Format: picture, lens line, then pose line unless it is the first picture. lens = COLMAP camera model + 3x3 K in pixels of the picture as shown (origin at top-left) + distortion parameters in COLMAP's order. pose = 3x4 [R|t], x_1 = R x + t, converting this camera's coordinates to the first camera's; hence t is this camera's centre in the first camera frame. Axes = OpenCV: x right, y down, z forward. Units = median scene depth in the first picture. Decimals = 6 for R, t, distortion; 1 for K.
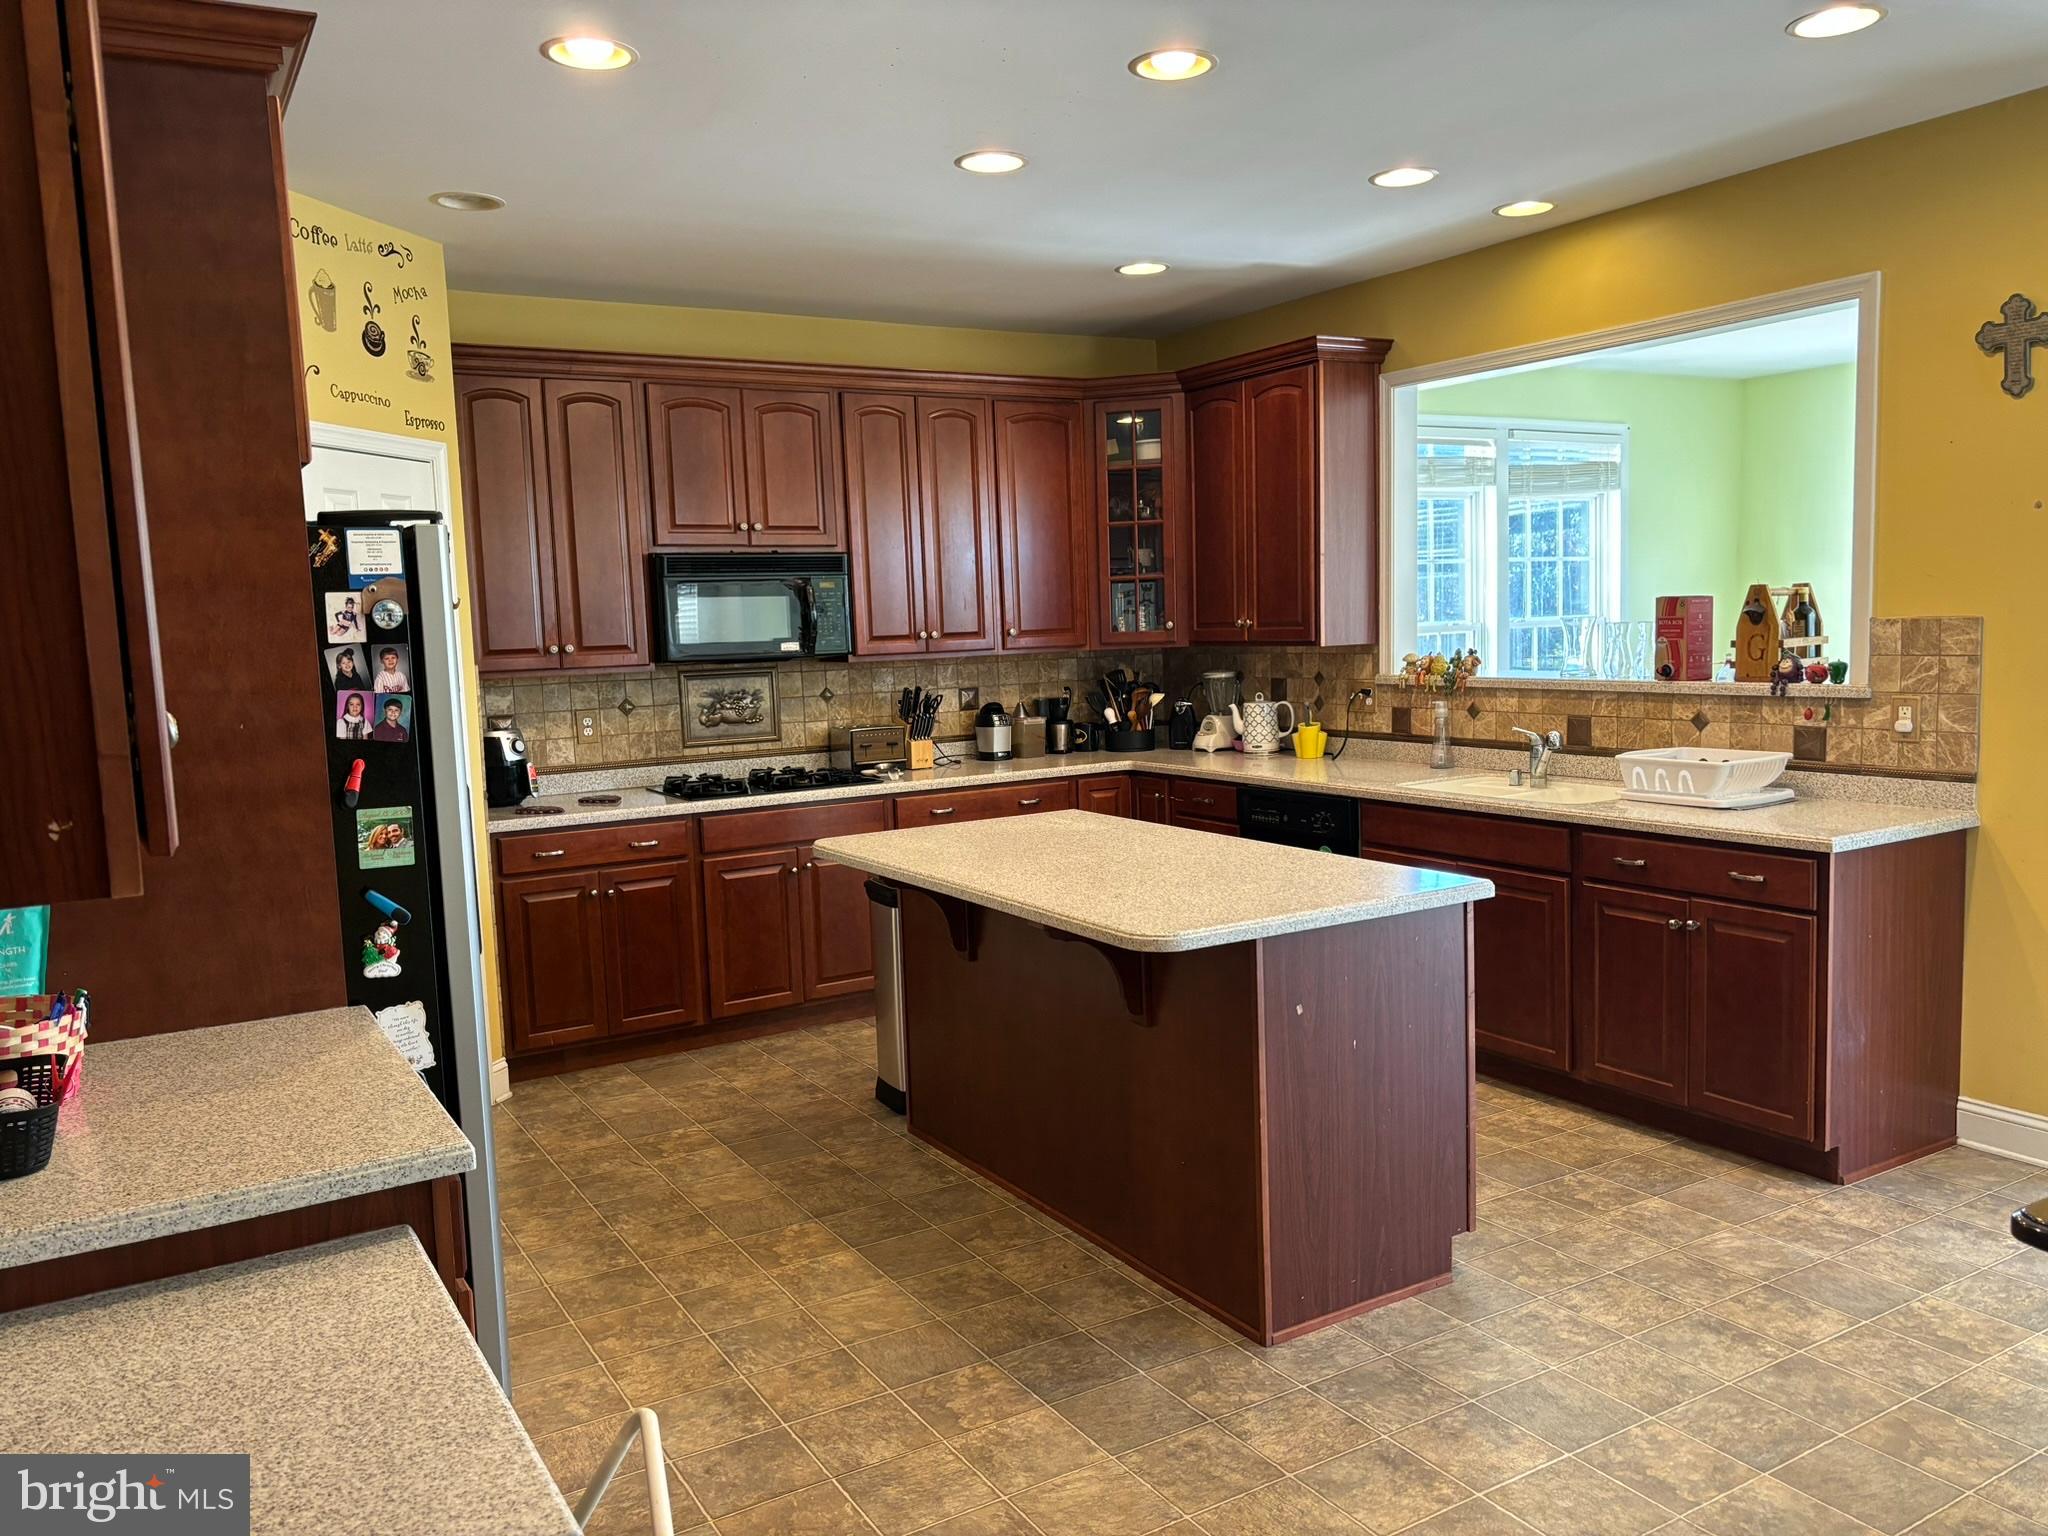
lens RADIAL K [[1541.8, 0, 1023.5], [0, 1541.8, 781.0], [0, 0, 1]] dist [0.059681, -0.076126]
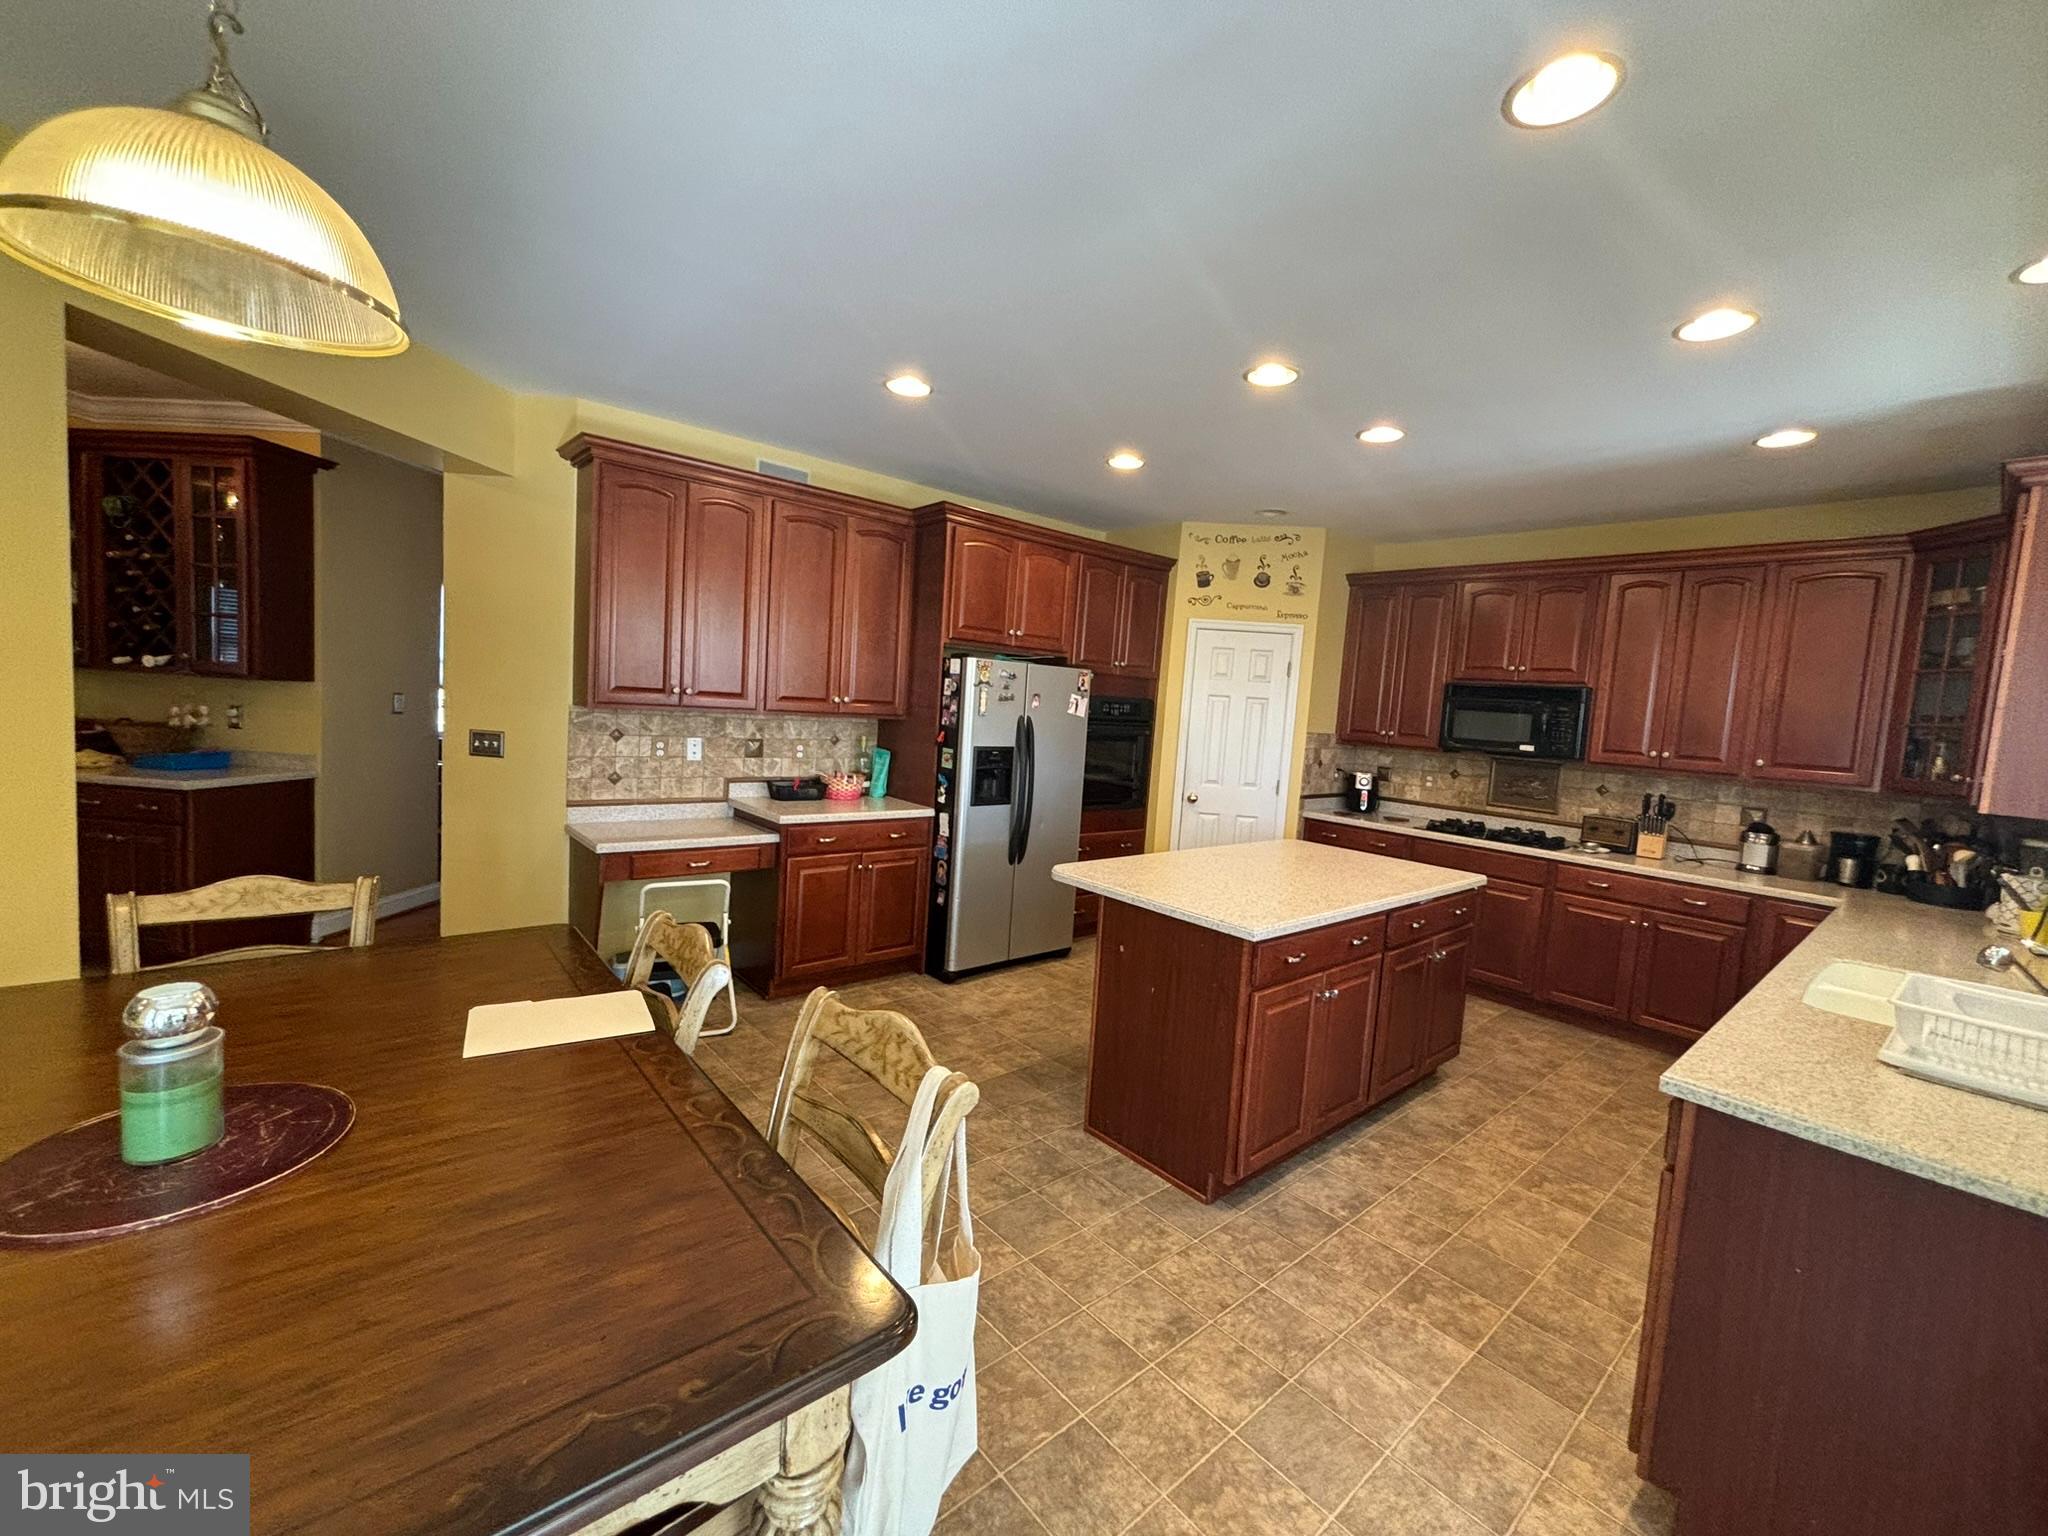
lens RADIAL K [[826.1, 0, 1021.2], [0, 826.1, 769.0], [0, 0, 1]] dist [-0.003387, -0.001591]
pose [[0.157704, 0.128609, -0.979076, 0.551682], [-0.177668, 0.978998, 0.099981, -0.060347], [0.971372, 0.158183, 0.177242, 0.391183]]
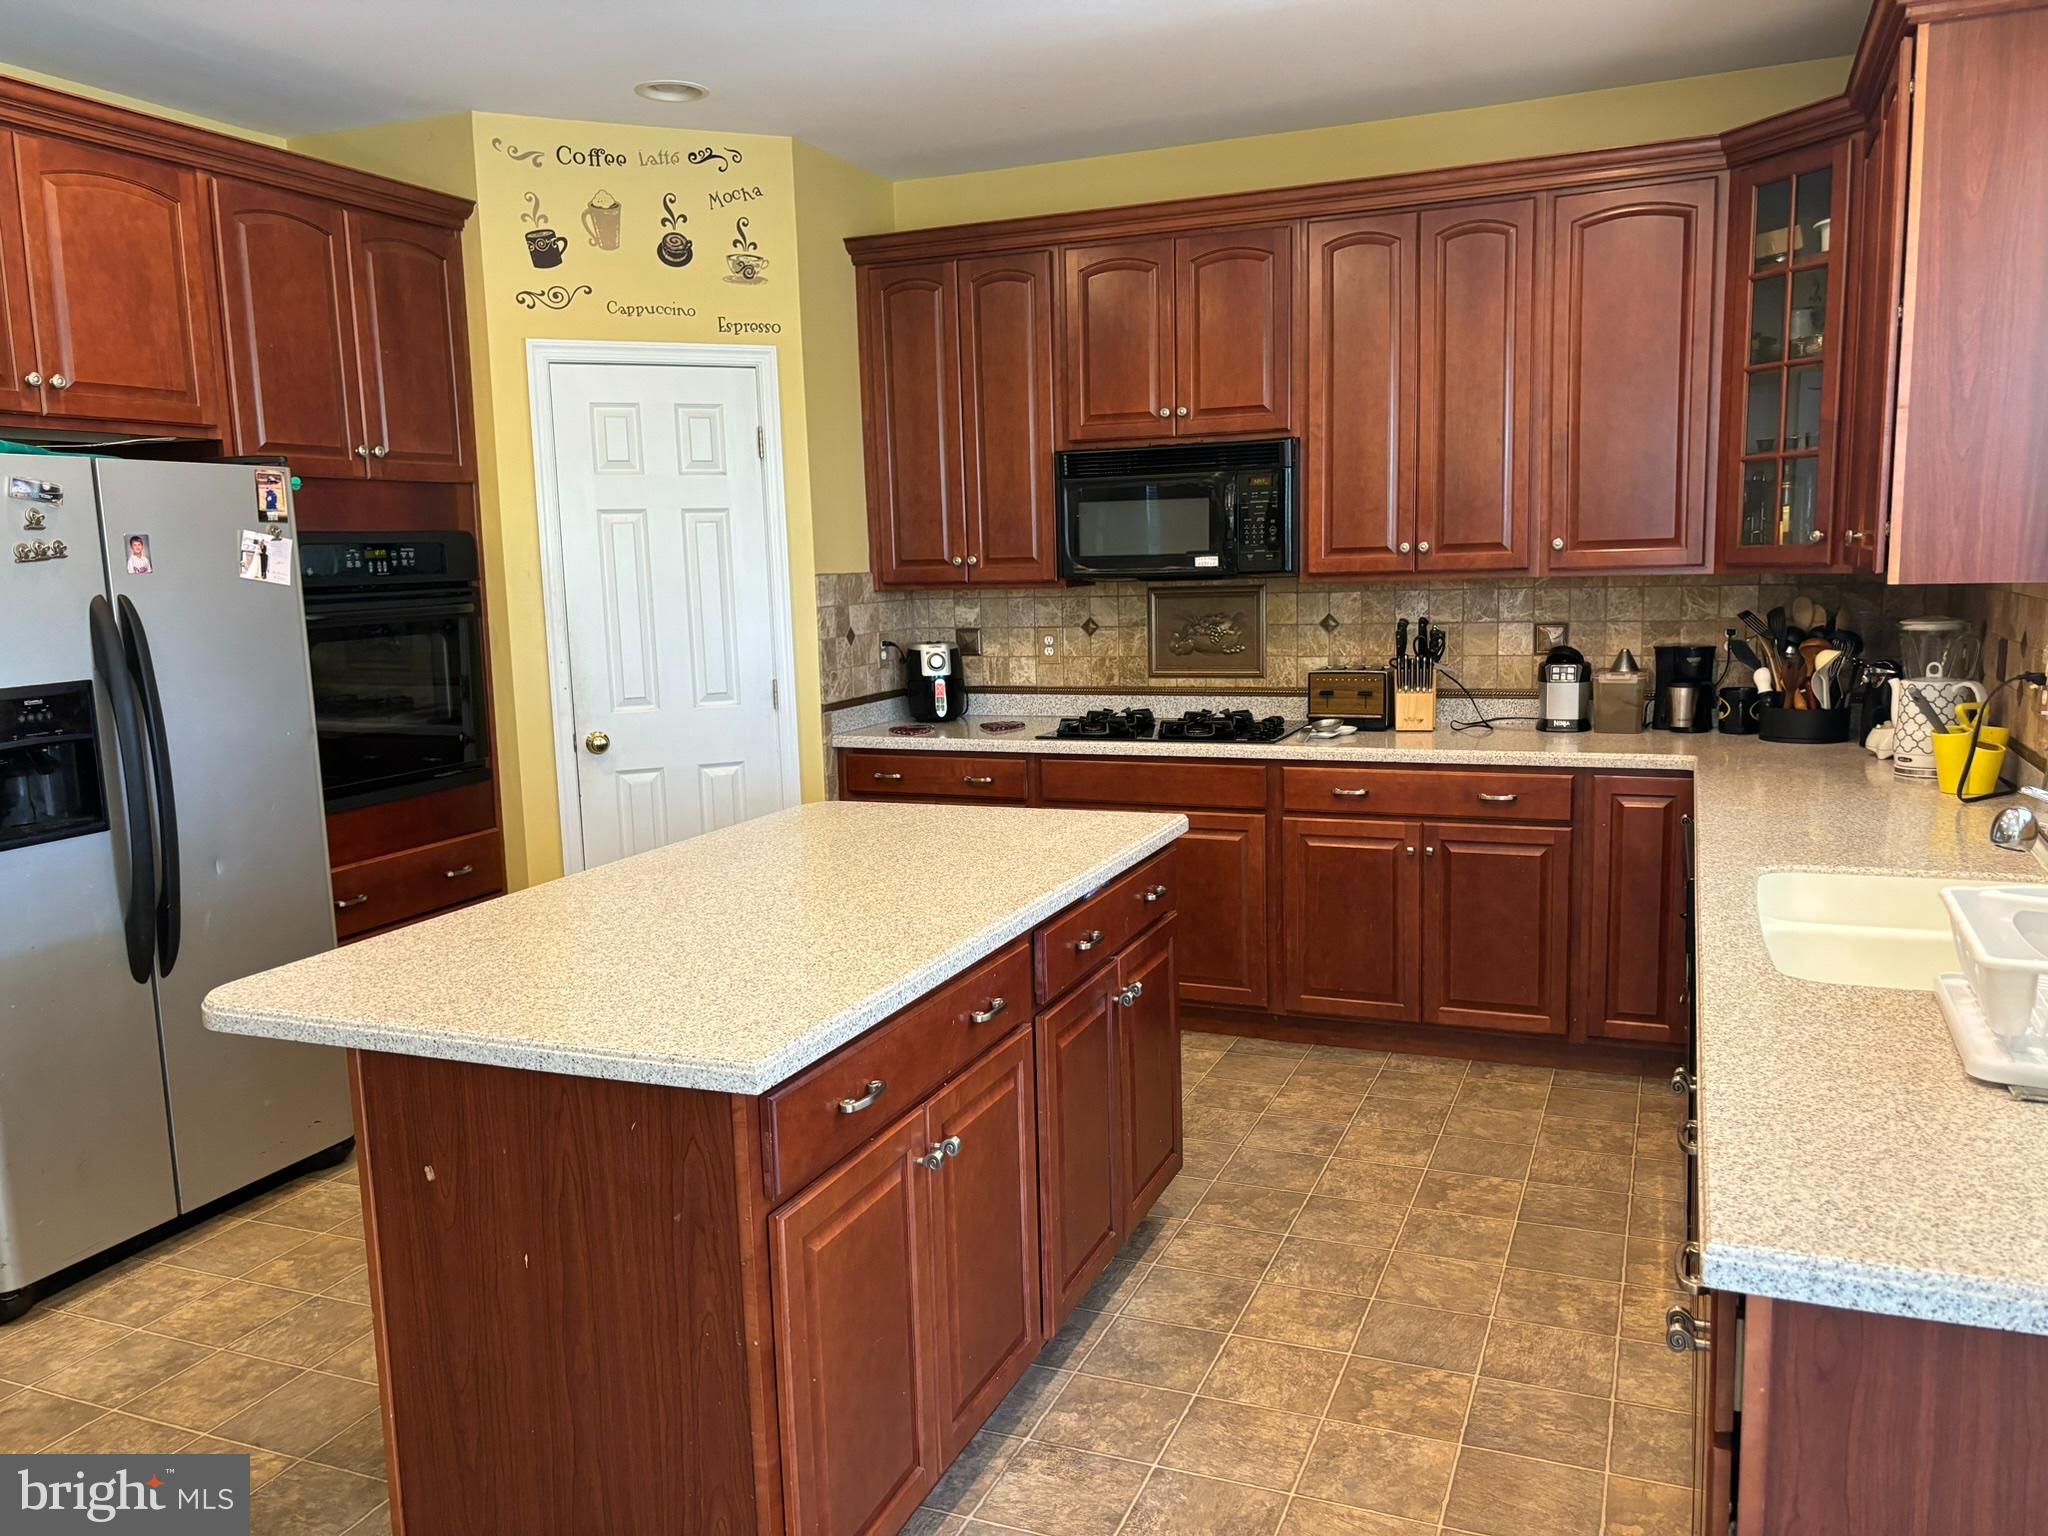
lens RADIAL K [[1541.8, 0, 1029.3], [0, 1541.8, 779.2], [0, 0, 1]] dist [0.059681, -0.076126]
pose [[0.590823, 0.133651, -0.795654, 0.443285], [-0.079236, 0.991028, 0.107631, -0.053964], [0.802901, -0.000547, 0.596113, 0.452303]]
